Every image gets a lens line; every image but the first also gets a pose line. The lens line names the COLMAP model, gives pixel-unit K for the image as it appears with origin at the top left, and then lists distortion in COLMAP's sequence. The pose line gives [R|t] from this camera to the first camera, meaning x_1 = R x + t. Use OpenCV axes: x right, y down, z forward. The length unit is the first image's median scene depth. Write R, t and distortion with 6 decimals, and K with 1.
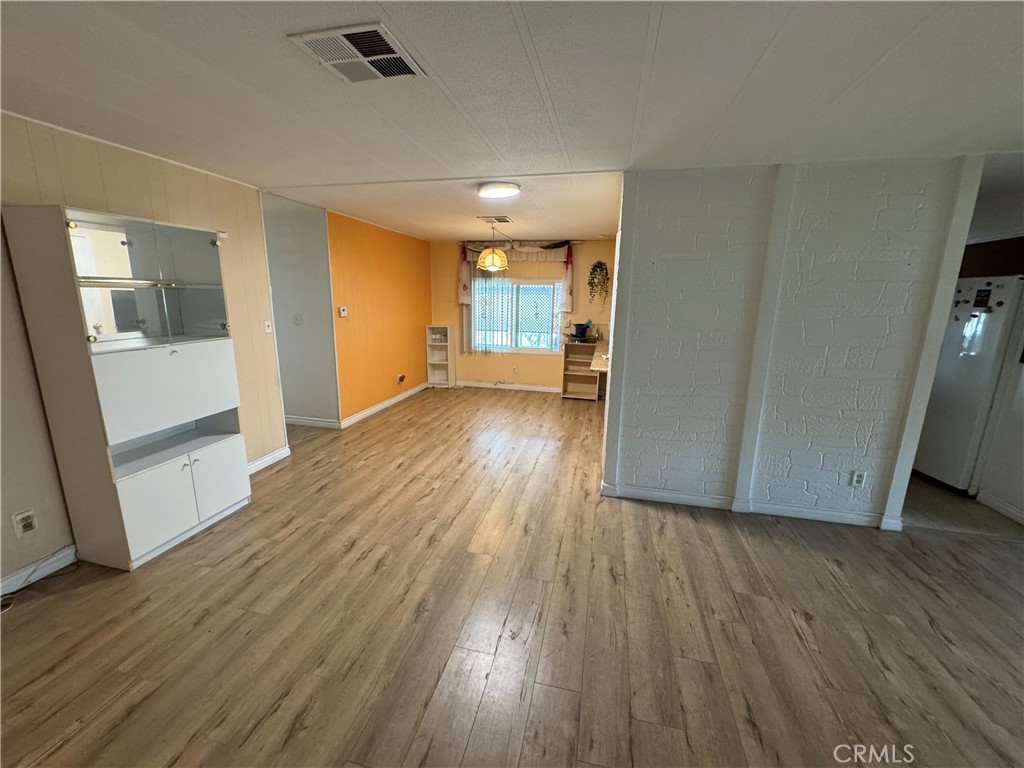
lens RADIAL K [[410.6, 0, 513.2], [0, 410.6, 385.5], [0, 0, 1]] dist [-0.003833, 0.000572]
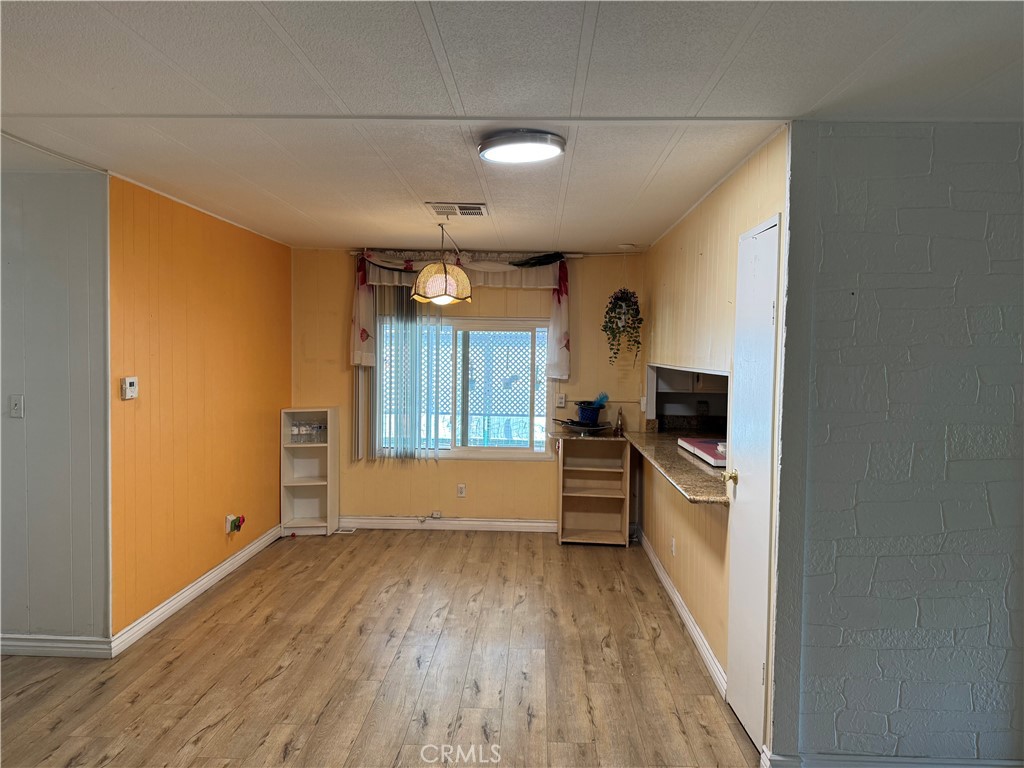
lens RADIAL K [[716.1, 0, 516.8], [0, 716.1, 377.1], [0, 0, 1]] dist [0.027082, -0.035182]
pose [[0.980285, -0.009612, 0.197354, -0.116933], [0.043083, 0.985182, -0.166014, -0.031048], [-0.192834, 0.171244, 0.966173, 0.109783]]
